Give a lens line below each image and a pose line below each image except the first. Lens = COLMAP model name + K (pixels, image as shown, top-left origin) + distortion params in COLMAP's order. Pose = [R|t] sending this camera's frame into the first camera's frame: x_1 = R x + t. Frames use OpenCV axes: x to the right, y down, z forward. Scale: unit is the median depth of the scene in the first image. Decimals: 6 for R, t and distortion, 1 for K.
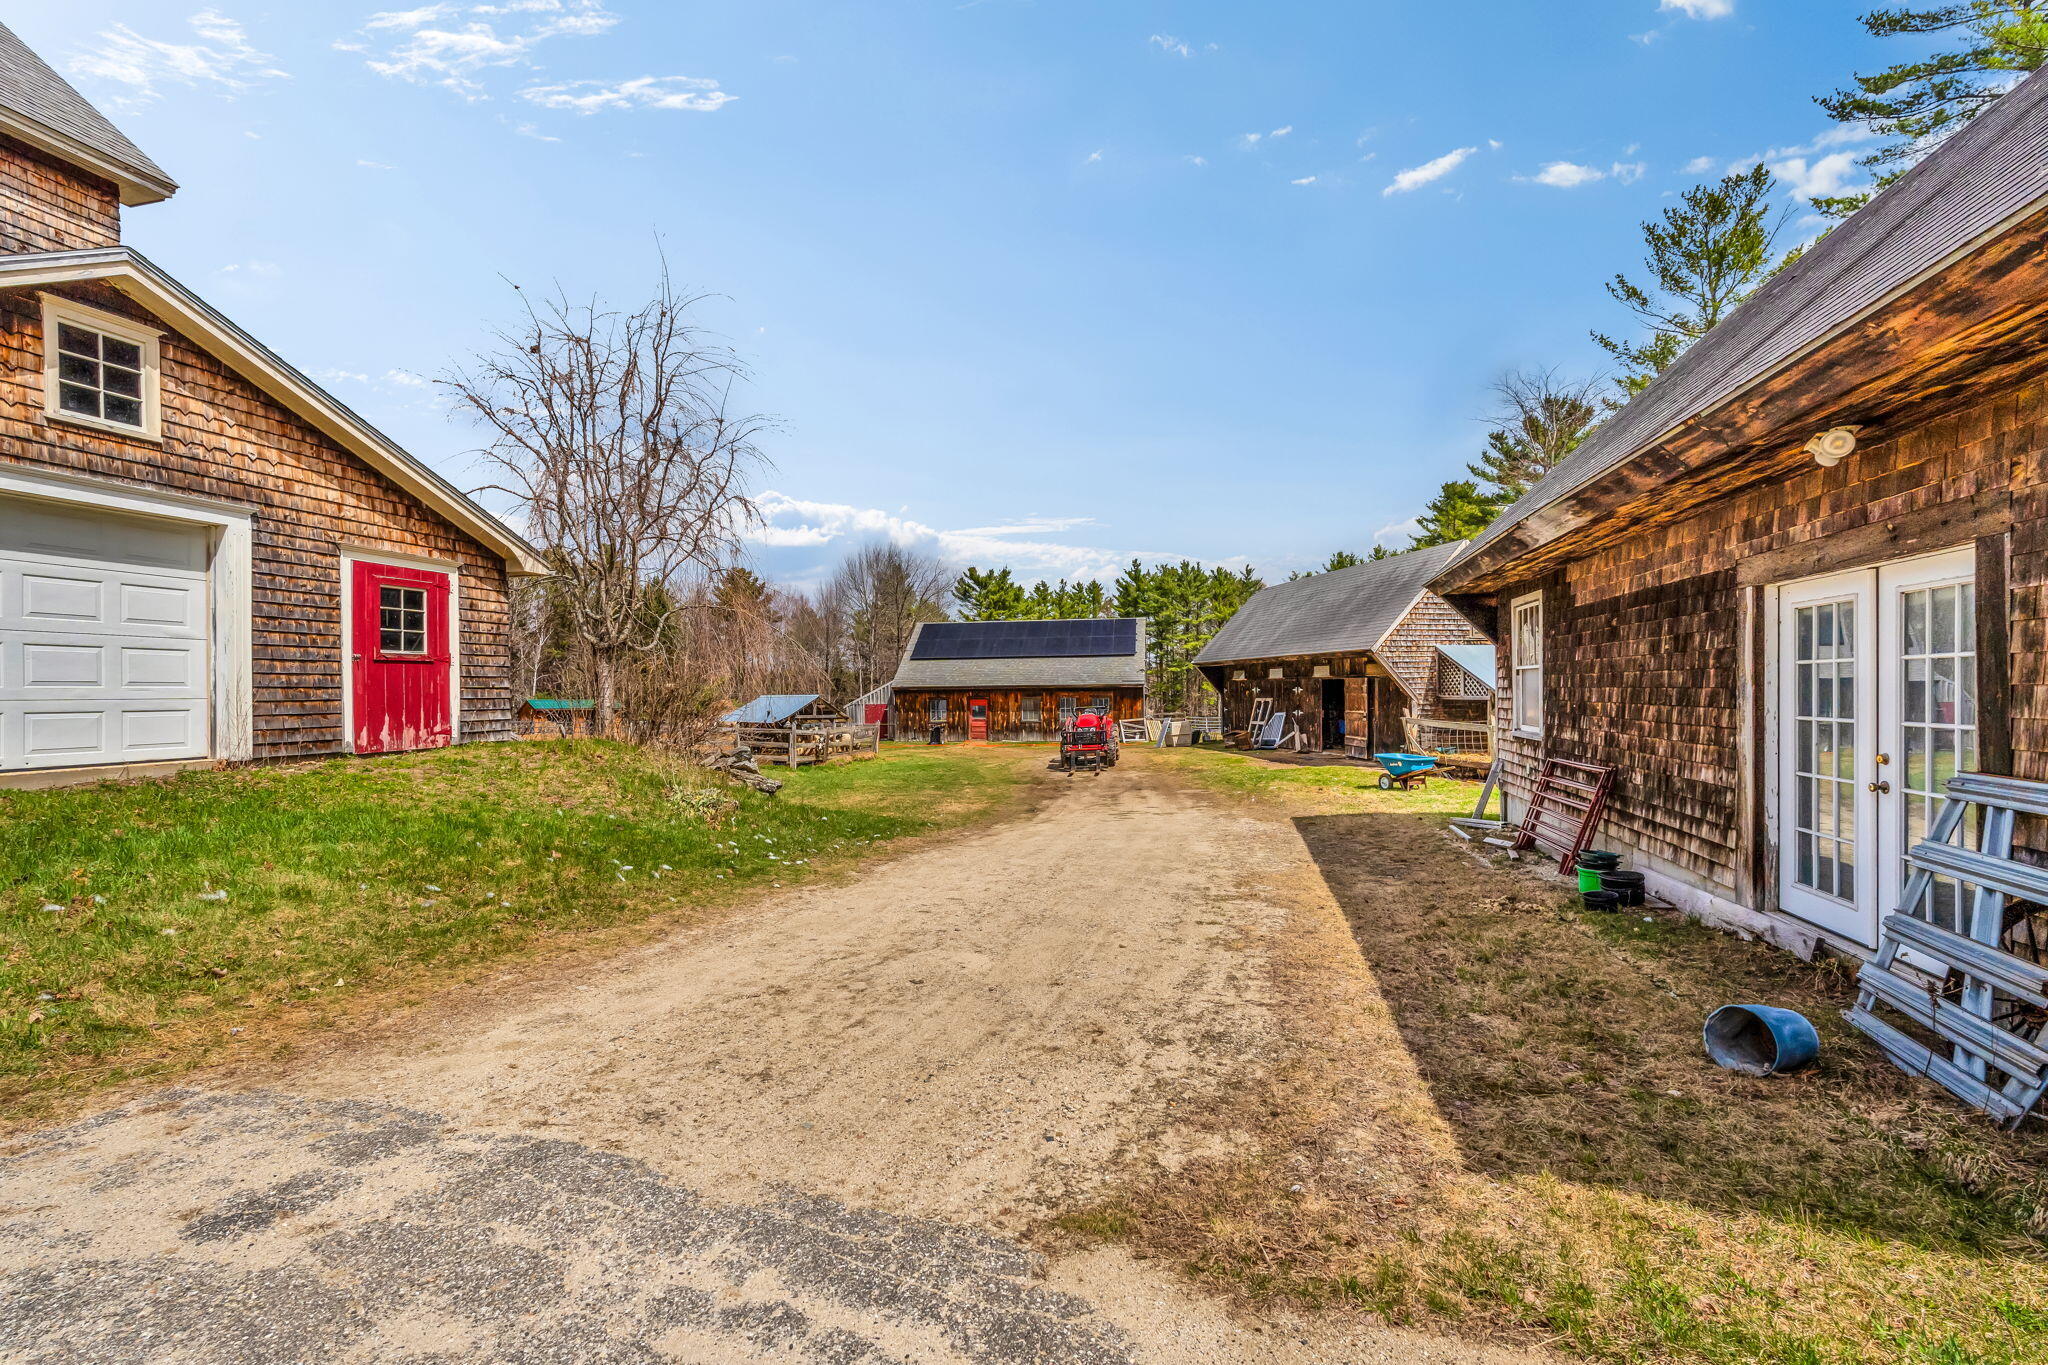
lens RADIAL K [[1043.6, 0, 1027.8], [0, 1043.6, 688.8], [0, 0, 1]] dist [0.005860, 0.000737]
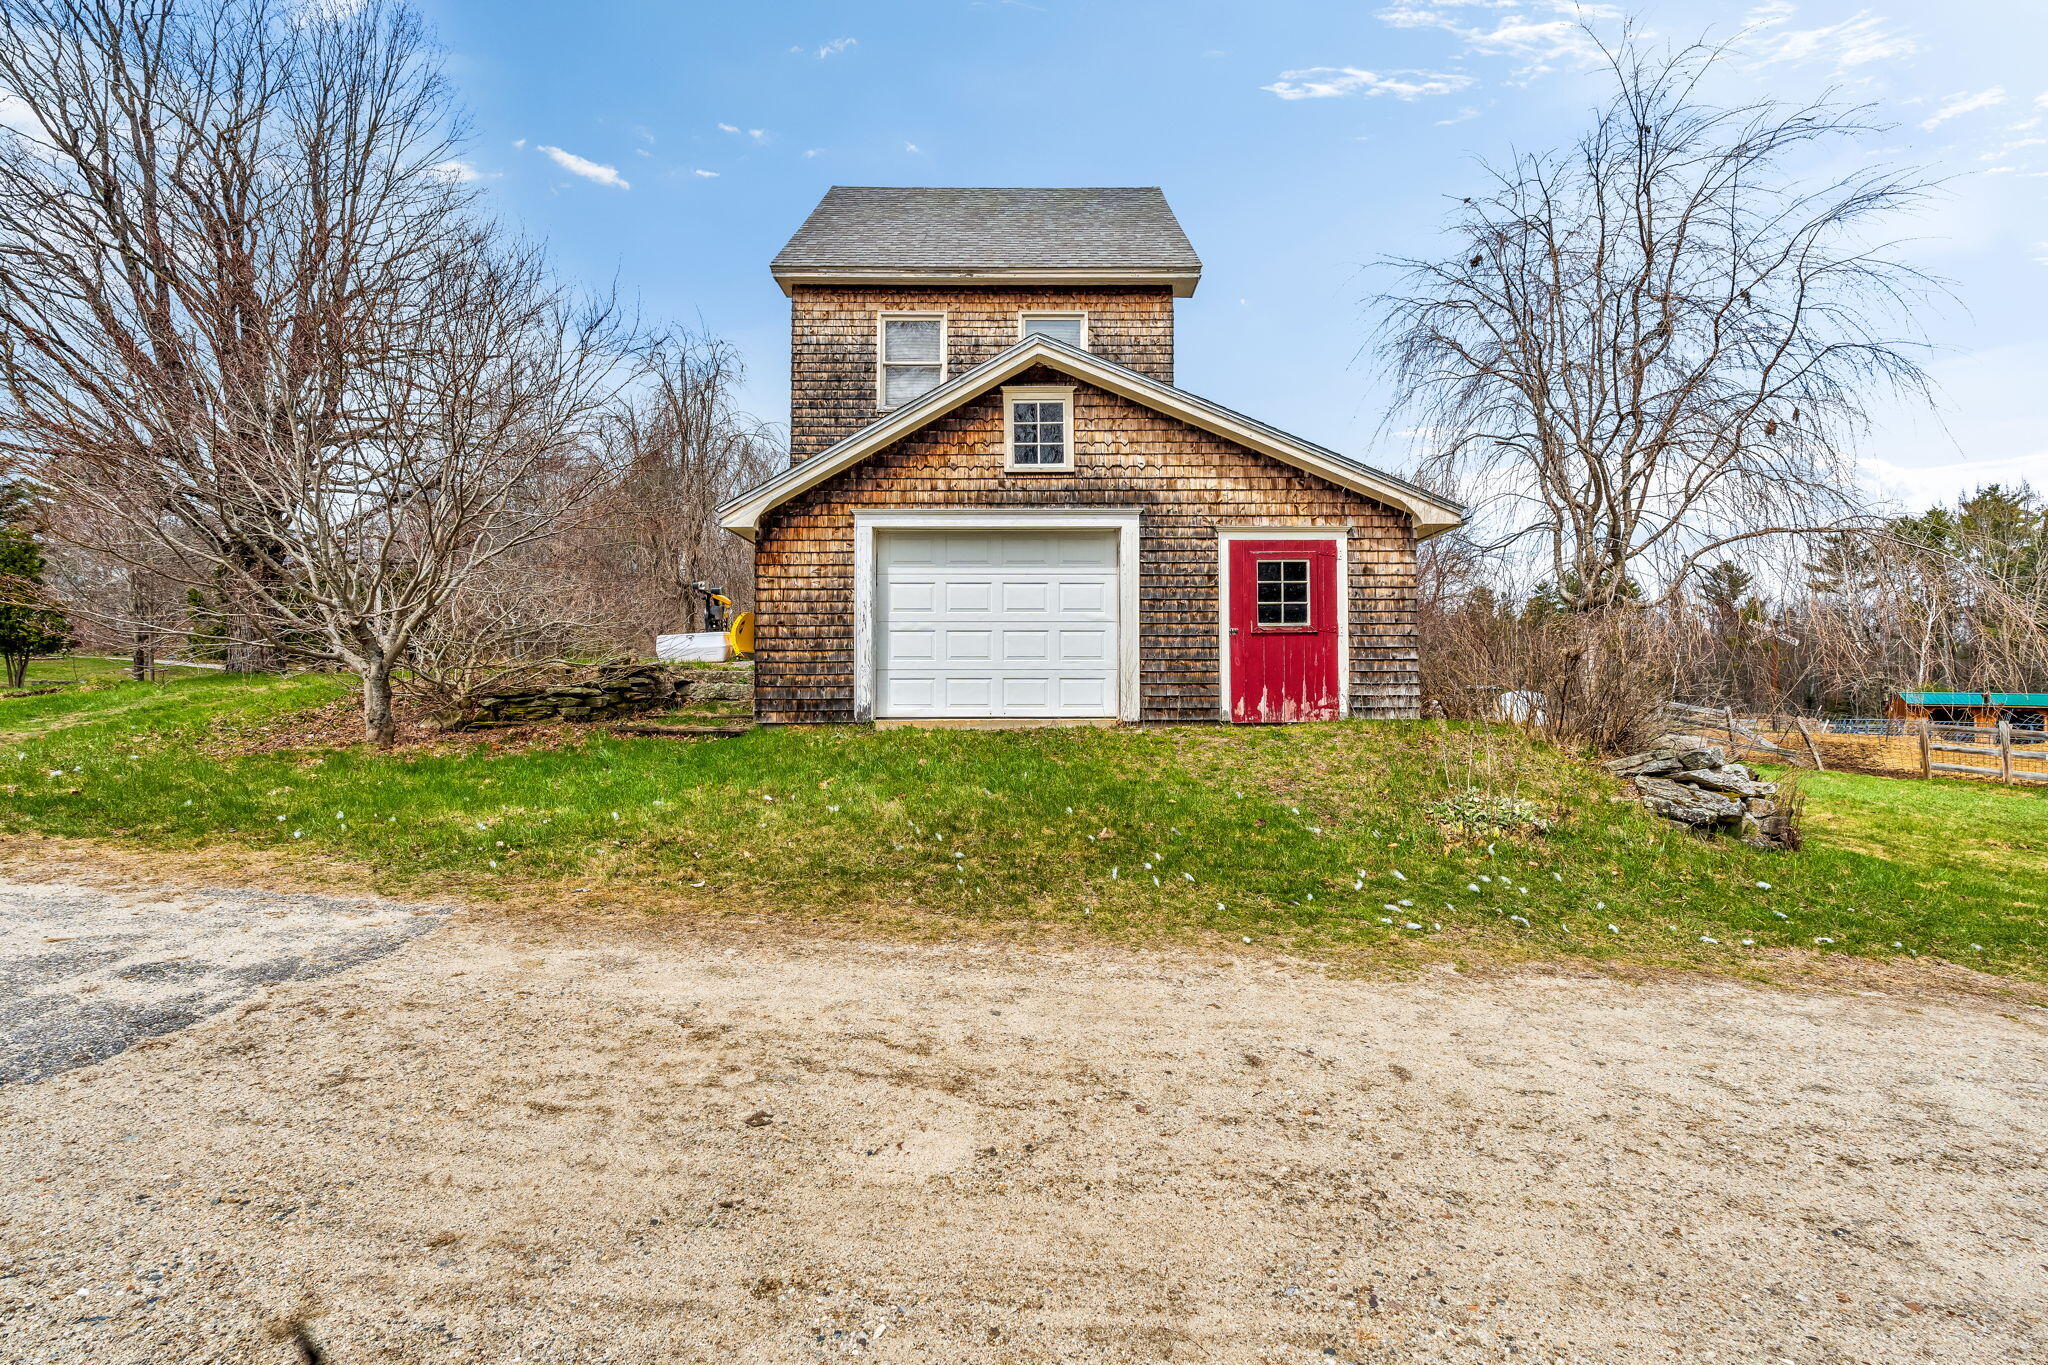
lens RADIAL K [[933.5, 0, 1027.6], [0, 933.5, 665.9], [0, 0, 1]] dist [-0.000602, 0.000297]
pose [[0.168479, -0.022292, -0.985453, 0.267495], [-0.006066, 0.999702, -0.023652, 0.030239], [0.985687, 0.009962, 0.168293, 0.674807]]
